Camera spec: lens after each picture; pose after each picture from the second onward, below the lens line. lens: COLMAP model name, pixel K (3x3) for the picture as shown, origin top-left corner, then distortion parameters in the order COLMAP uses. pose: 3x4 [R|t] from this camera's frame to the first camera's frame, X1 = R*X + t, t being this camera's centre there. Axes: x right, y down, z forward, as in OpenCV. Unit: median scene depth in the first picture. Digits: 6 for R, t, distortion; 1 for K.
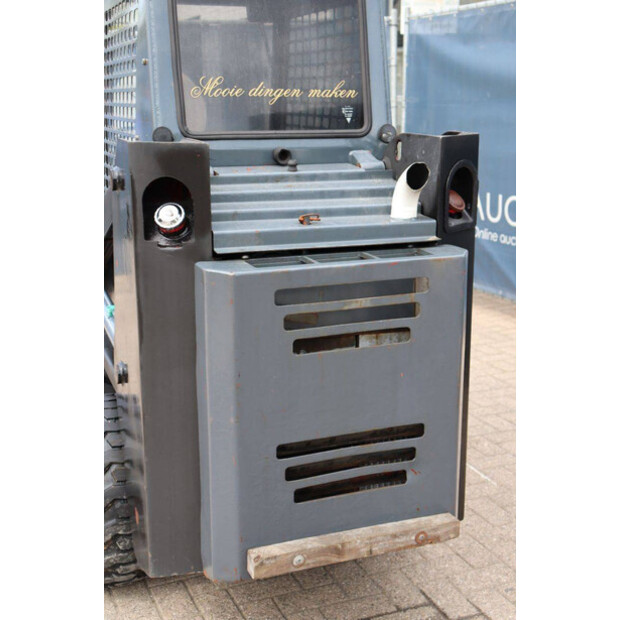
lens RADIAL K [[839.9, 0, 310.0], [0, 839.9, 295.2], [0, 0, 1]] dist [0.121232, -0.033528]
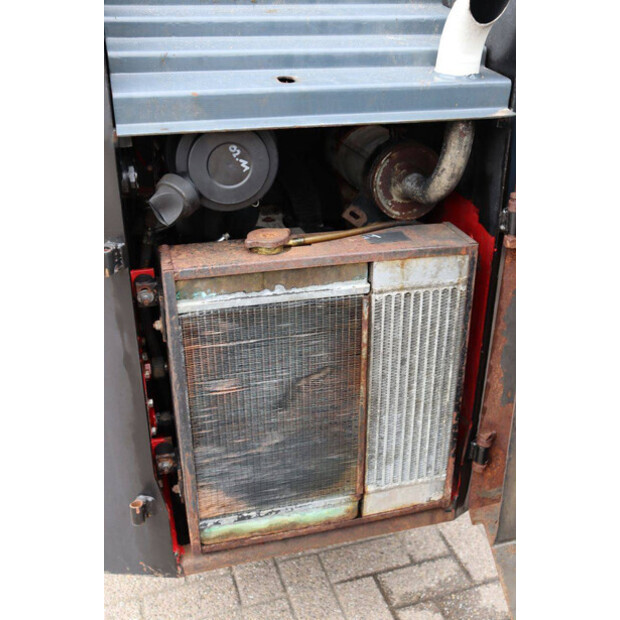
lens RADIAL K [[717.3, 0, 340.9], [0, 717.3, 310.1], [0, 0, 1]] dist [0.006011, 0.008180]
pose [[0.999354, 0.033978, -0.011716, 0.040077], [-0.029900, 0.966857, 0.253561, -0.055189], [0.019943, -0.253047, 0.967248, 0.456284]]
